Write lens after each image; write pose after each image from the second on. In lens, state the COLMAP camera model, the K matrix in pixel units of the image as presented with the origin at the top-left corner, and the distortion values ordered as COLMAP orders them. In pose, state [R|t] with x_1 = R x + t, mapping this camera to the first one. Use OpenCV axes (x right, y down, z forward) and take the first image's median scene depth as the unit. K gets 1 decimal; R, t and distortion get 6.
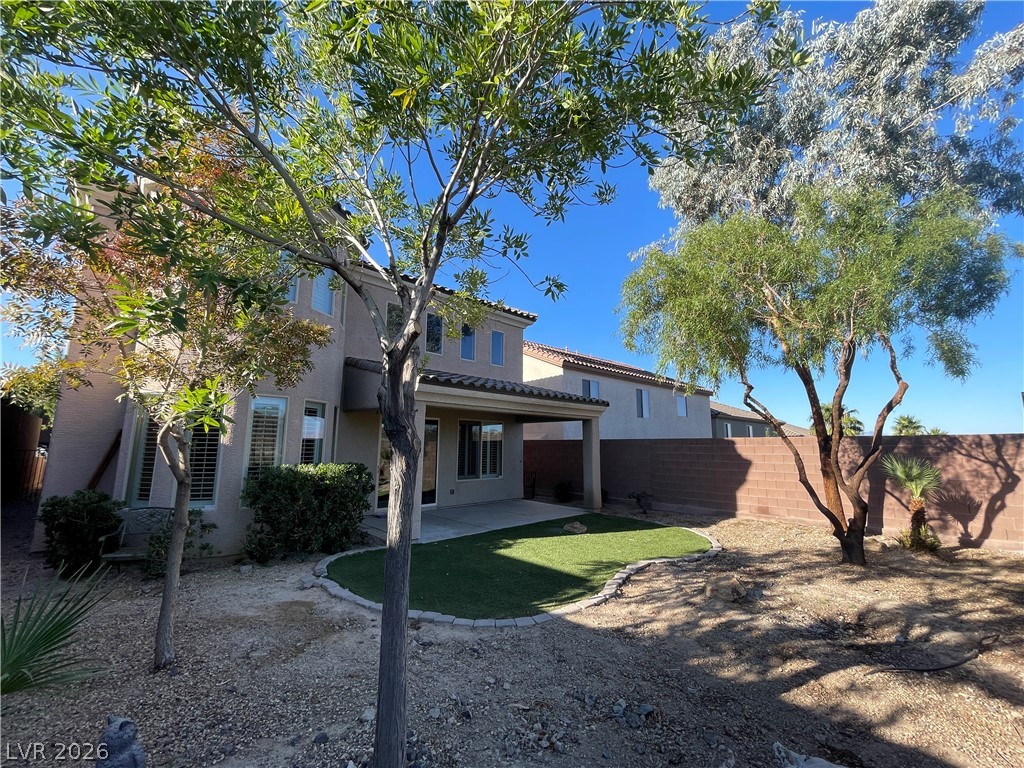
lens RADIAL K [[414.9, 0, 512.0], [0, 414.9, 384.8], [0, 0, 1]] dist [0.001867, -0.000602]
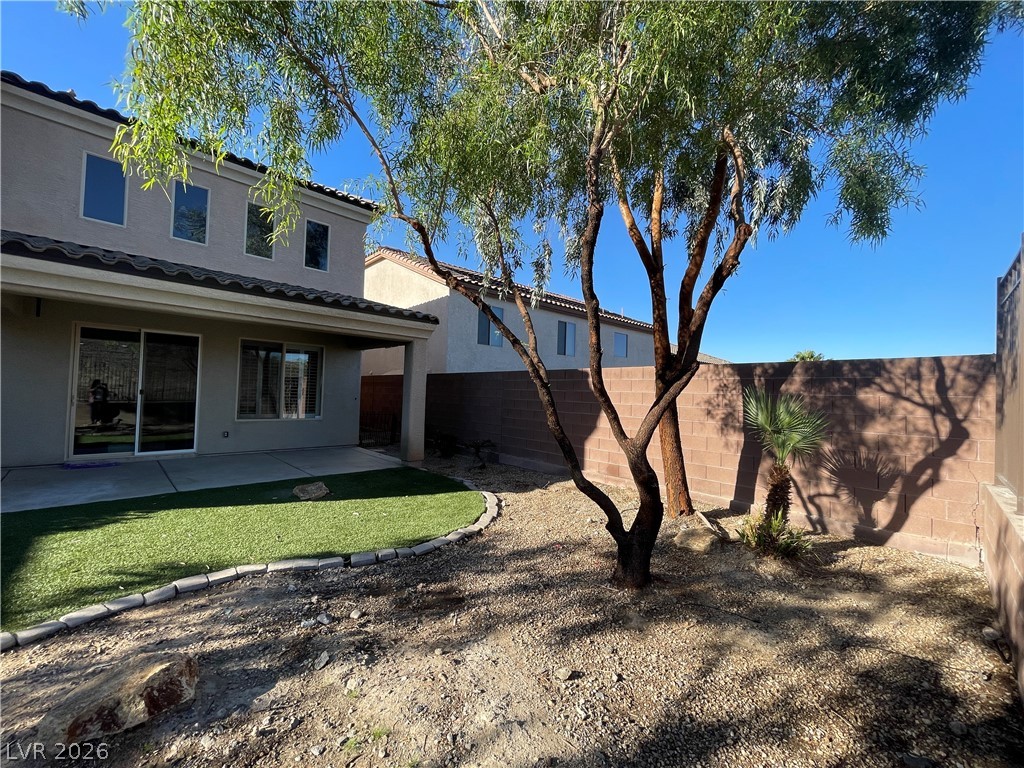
lens RADIAL K [[414.9, 0, 512.5], [0, 414.9, 382.7], [0, 0, 1]] dist [0.001867, -0.000602]
pose [[0.999711, 0.023690, 0.004117, 0.555495], [-0.024017, 0.991970, 0.124172, 0.093845], [-0.001142, -0.124235, 0.992252, 0.416412]]
